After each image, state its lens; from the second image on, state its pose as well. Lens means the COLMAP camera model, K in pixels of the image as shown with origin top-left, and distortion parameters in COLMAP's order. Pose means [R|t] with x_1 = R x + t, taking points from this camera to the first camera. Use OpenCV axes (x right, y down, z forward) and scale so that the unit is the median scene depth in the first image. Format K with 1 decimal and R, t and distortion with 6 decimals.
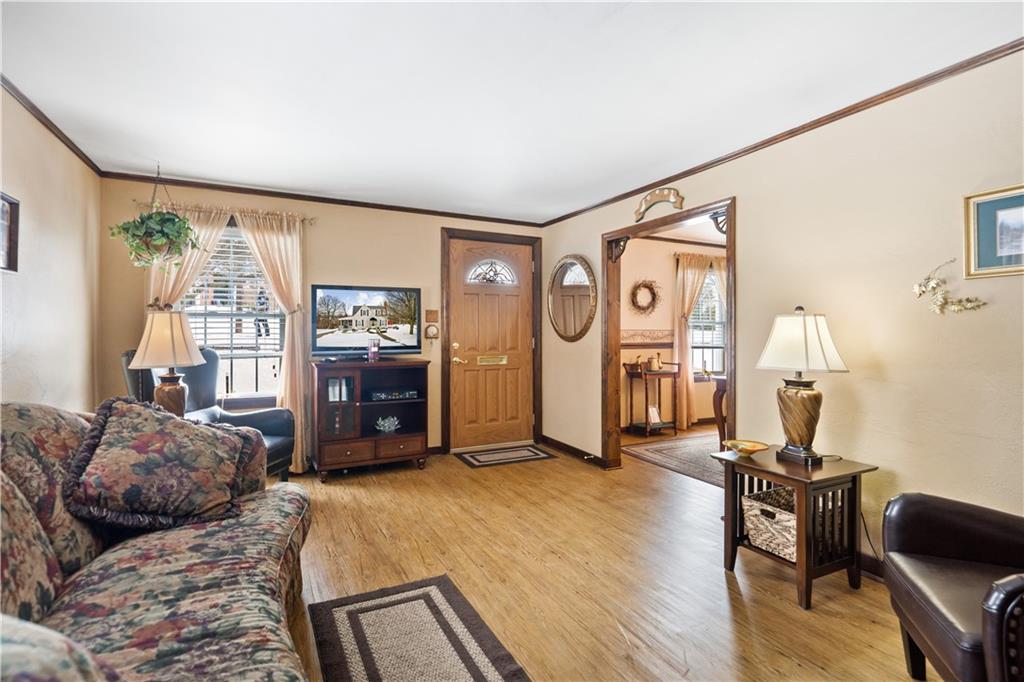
lens RADIAL K [[484.4, 0, 505.8], [0, 484.4, 337.6], [0, 0, 1]] dist [0.001859, 0.000334]
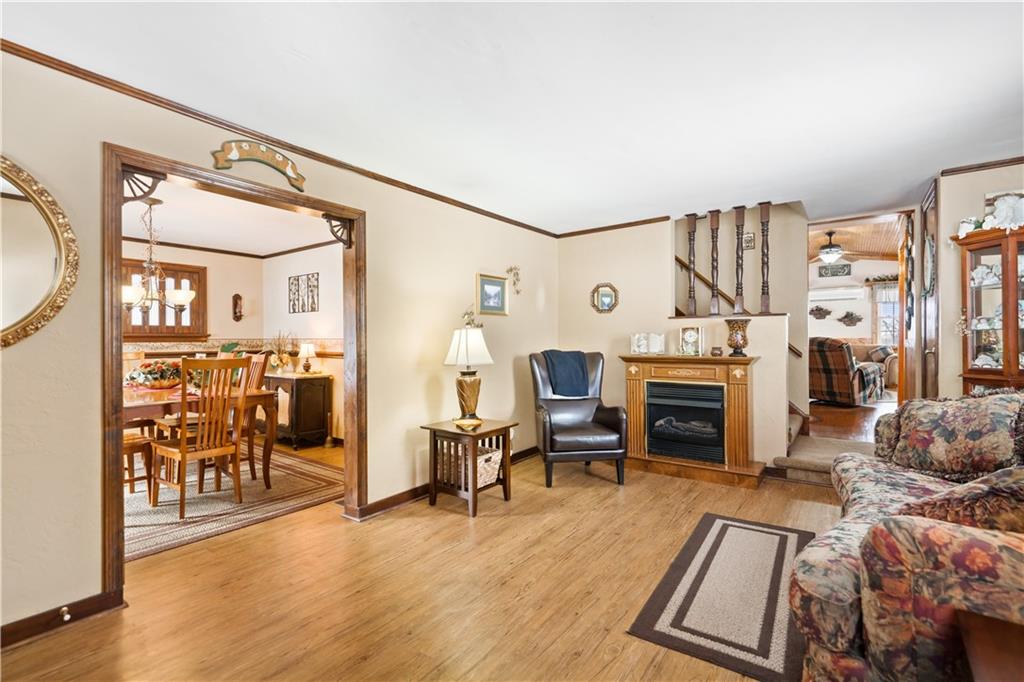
lens RADIAL K [[467.7, 0, 511.8], [0, 467.7, 341.2], [0, 0, 1]] dist [0.000971, -0.000276]
pose [[-0.456451, 0.003768, 0.889740, -0.314973], [0.011413, 0.999934, 0.001620, -0.002762], [-0.889675, 0.010894, -0.456464, 0.637014]]
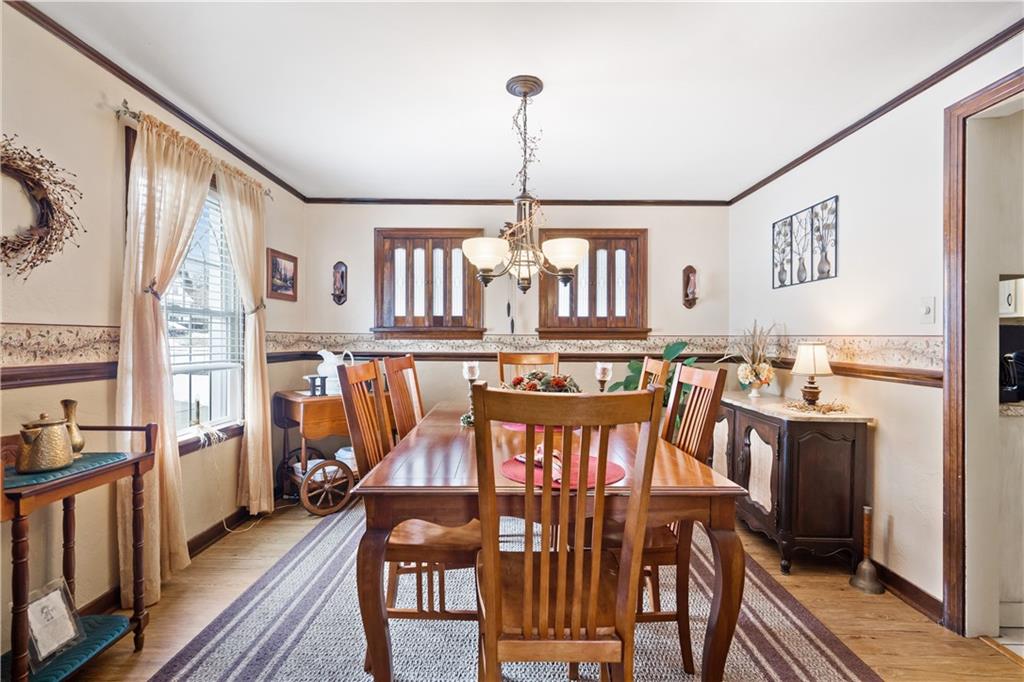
lens RADIAL K [[484.4, 0, 514.5], [0, 484.4, 339.3], [0, 0, 1]] dist [0.001859, 0.000334]
pose [[0.432949, 0.003475, 0.901412, 0.166092], [-0.000317, 0.999993, -0.003703, -0.005190], [-0.901418, 0.001317, 0.432948, 0.629775]]
